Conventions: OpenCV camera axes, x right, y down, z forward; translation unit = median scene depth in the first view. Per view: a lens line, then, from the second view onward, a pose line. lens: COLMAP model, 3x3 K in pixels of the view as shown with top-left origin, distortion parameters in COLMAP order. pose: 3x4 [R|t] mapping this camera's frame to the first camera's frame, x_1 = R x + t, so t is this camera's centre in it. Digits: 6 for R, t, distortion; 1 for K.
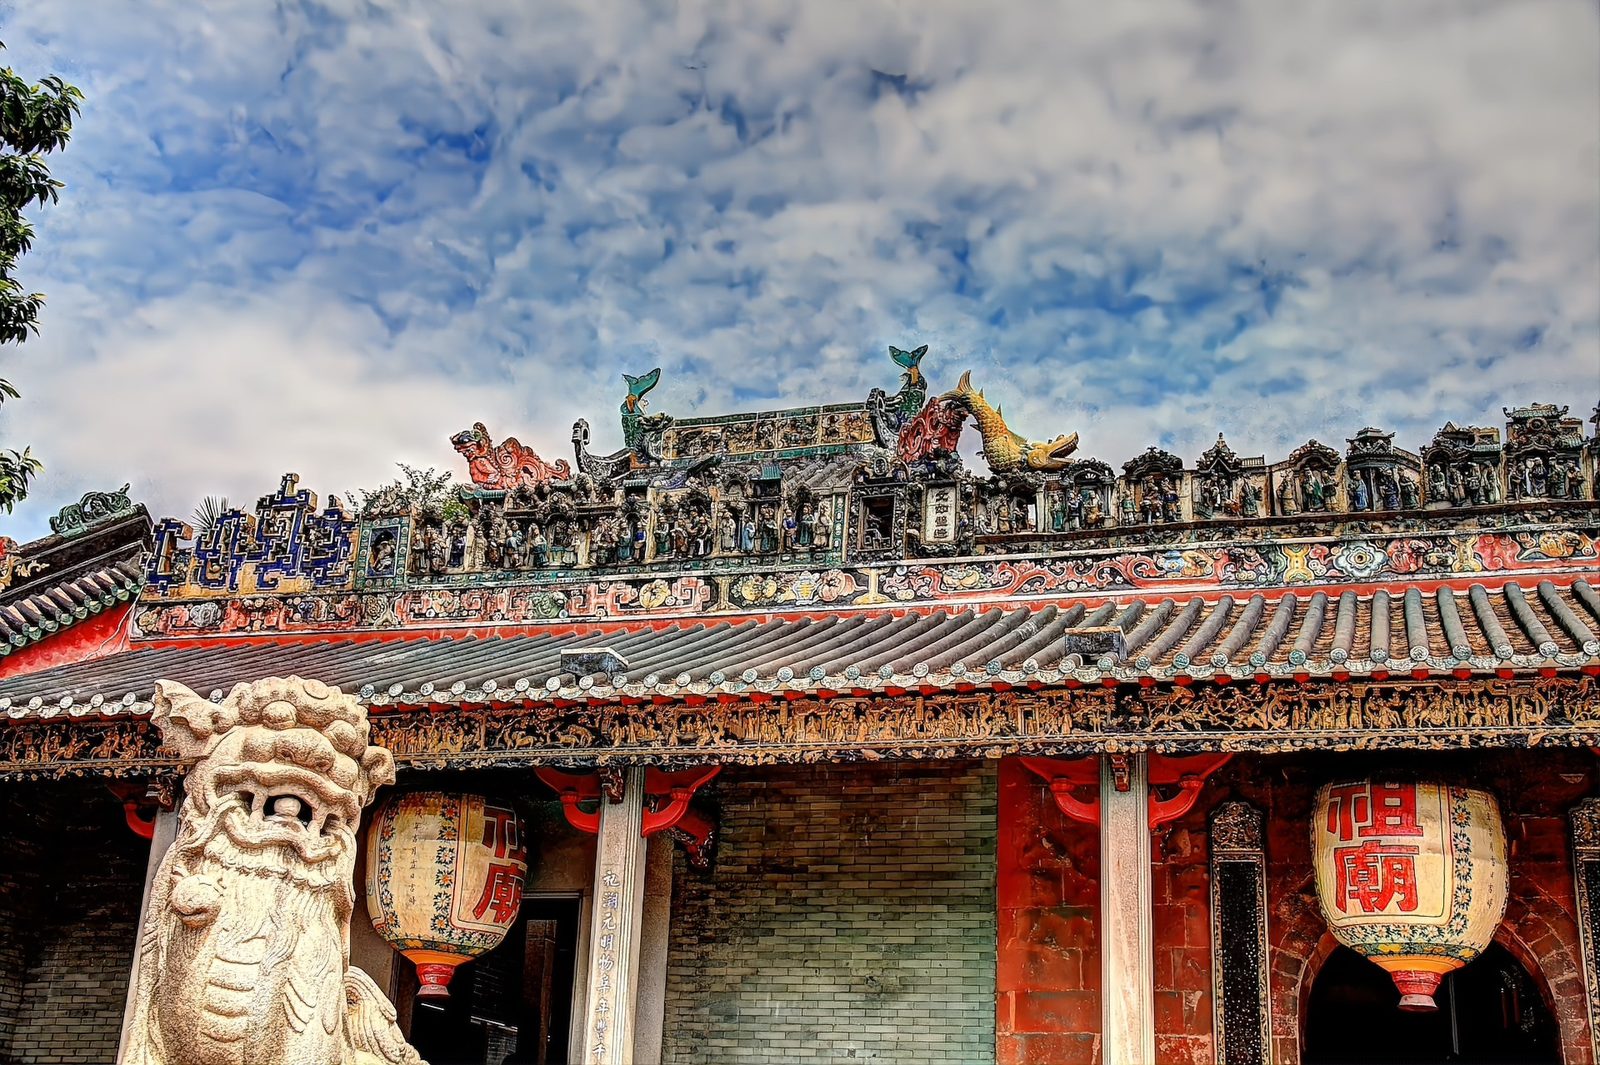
lens RADIAL K [[2130.2, 0, 800.0], [0, 2130.2, 532.5], [0, 0, 1]] dist [0.189780, -0.035201]
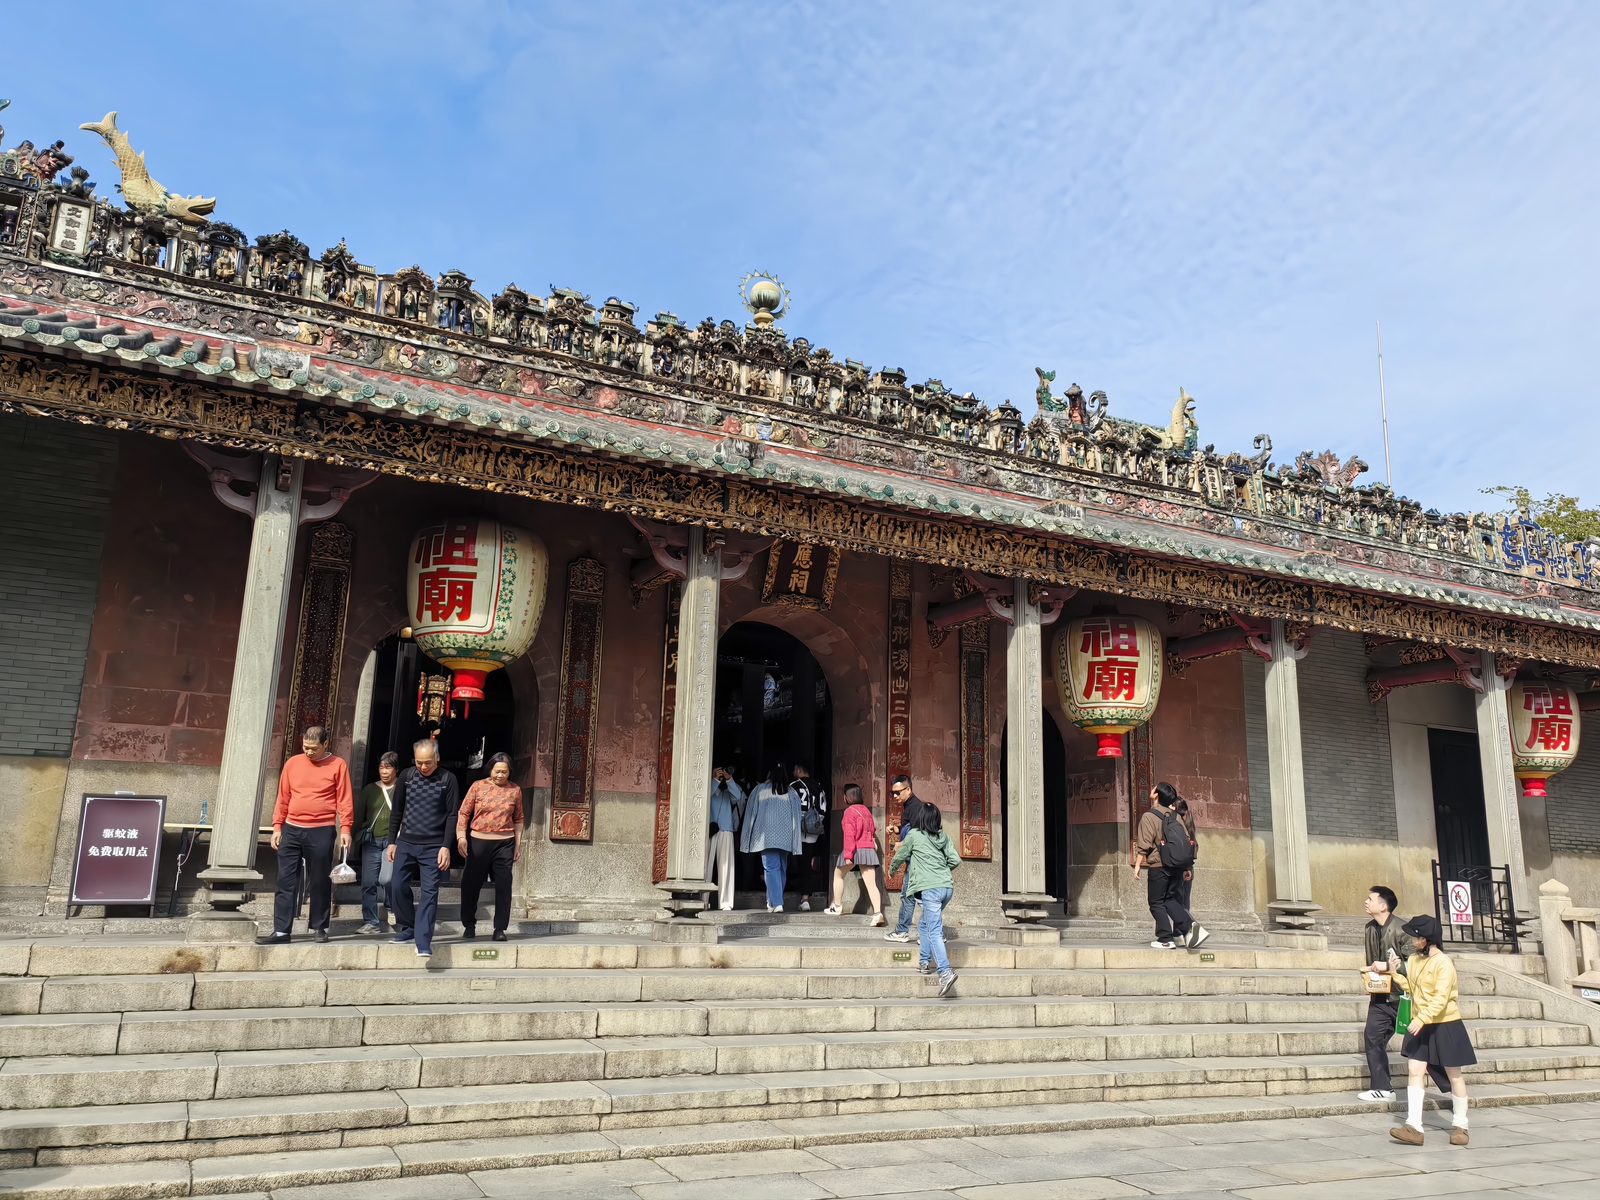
lens RADIAL K [[1273.2, 0, 800.0], [0, 1273.2, 600.0], [0, 0, 1]] dist [0.010909, 0.001634]
pose [[0.698894, 0.140827, 0.701224, -0.128656], [-0.215090, 0.976423, 0.018280, 0.103991], [-0.682117, -0.163602, 0.712707, 0.300477]]
